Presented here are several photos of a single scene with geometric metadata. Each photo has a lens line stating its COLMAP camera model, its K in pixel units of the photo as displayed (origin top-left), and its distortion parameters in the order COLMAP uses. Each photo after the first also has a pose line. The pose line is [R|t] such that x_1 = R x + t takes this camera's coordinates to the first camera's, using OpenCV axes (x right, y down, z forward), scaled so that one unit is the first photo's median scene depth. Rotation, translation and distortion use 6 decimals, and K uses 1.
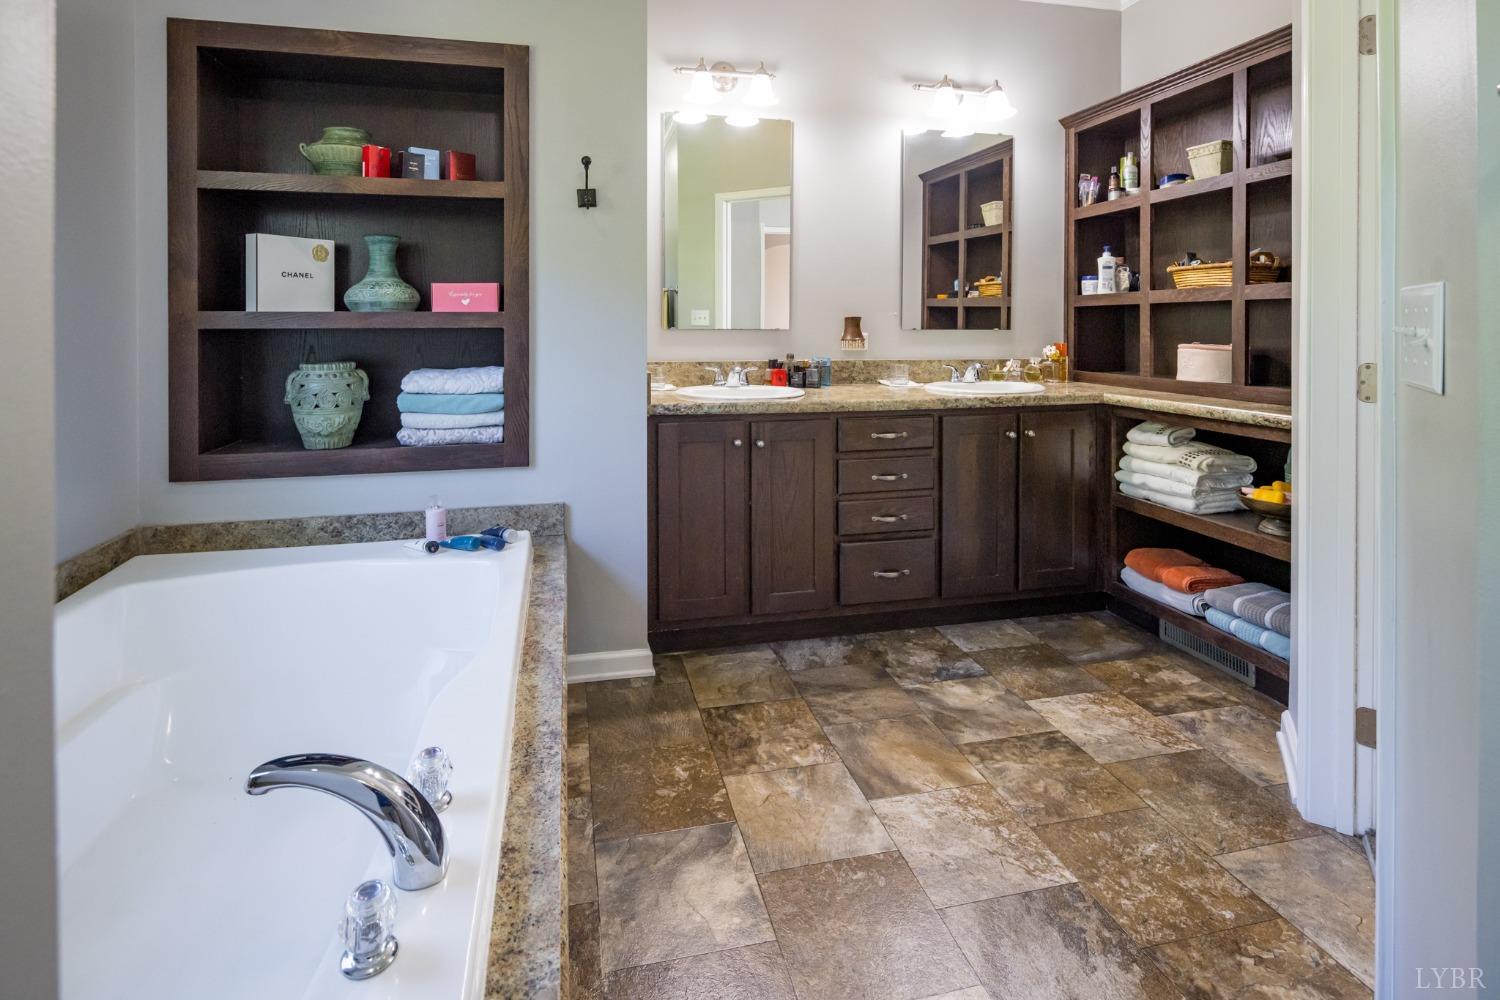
lens RADIAL K [[727.8, 0, 727.2], [0, 727.8, 331.1], [0, 0, 1]] dist [0.003757, -0.002467]
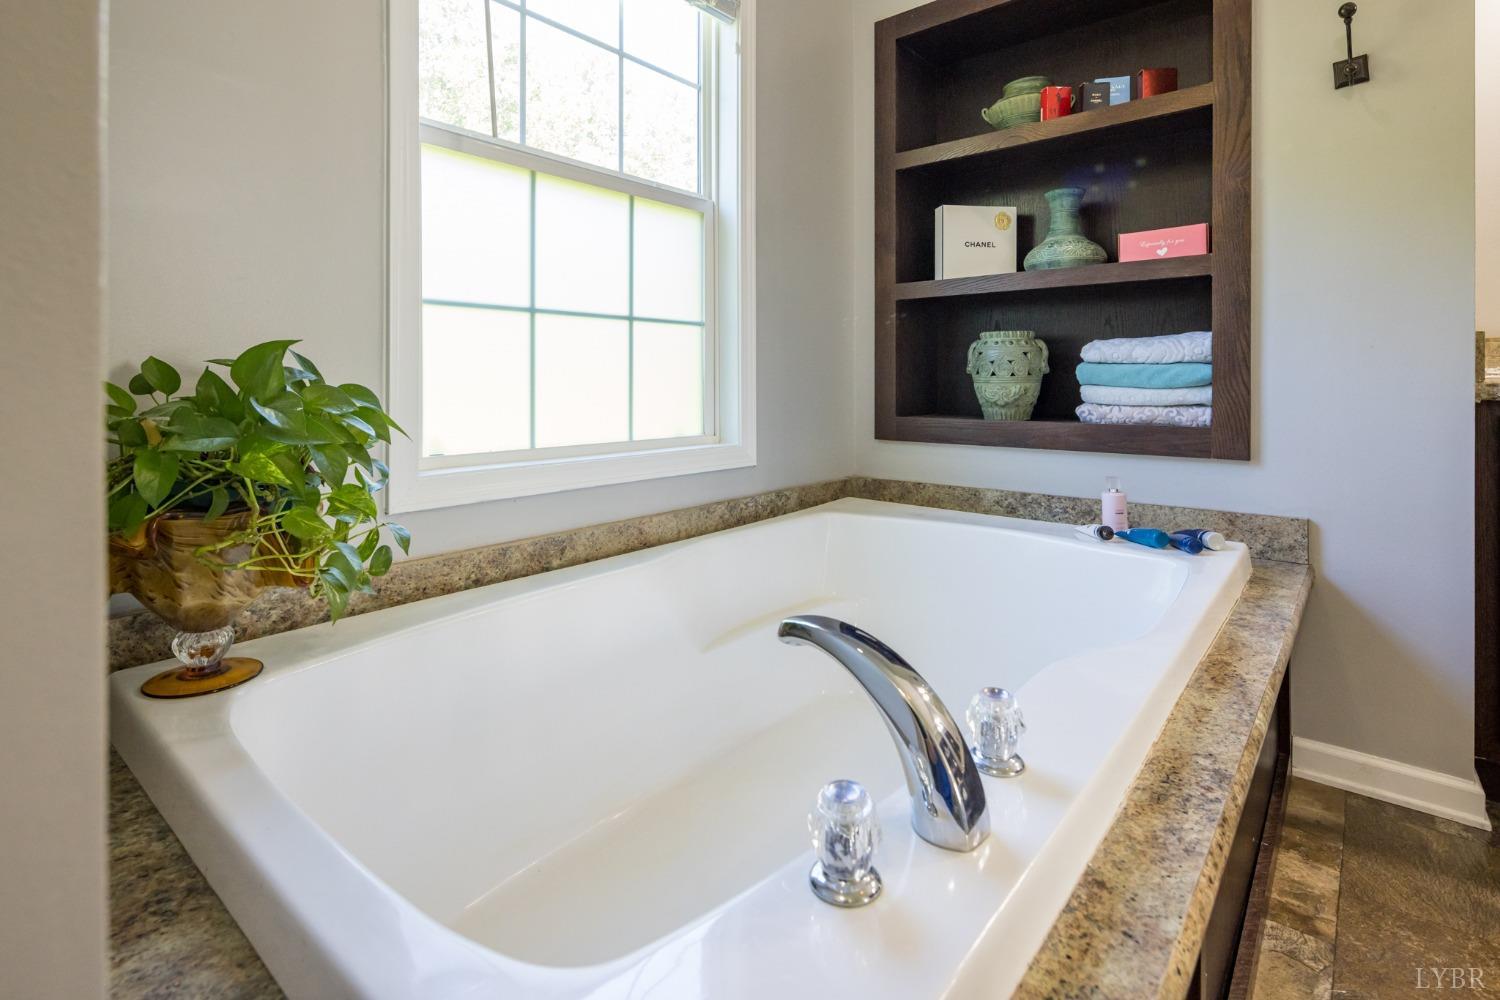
lens RADIAL K [[727.8, 0, 759.8], [0, 727.8, 391.4], [0, 0, 1]] dist [0.003757, -0.002467]
pose [[0.606899, 0.002033, -0.794776, 0.013228], [-0.007283, 0.999969, -0.003003, 0.129980], [0.794745, 0.007610, 0.606895, 0.170231]]
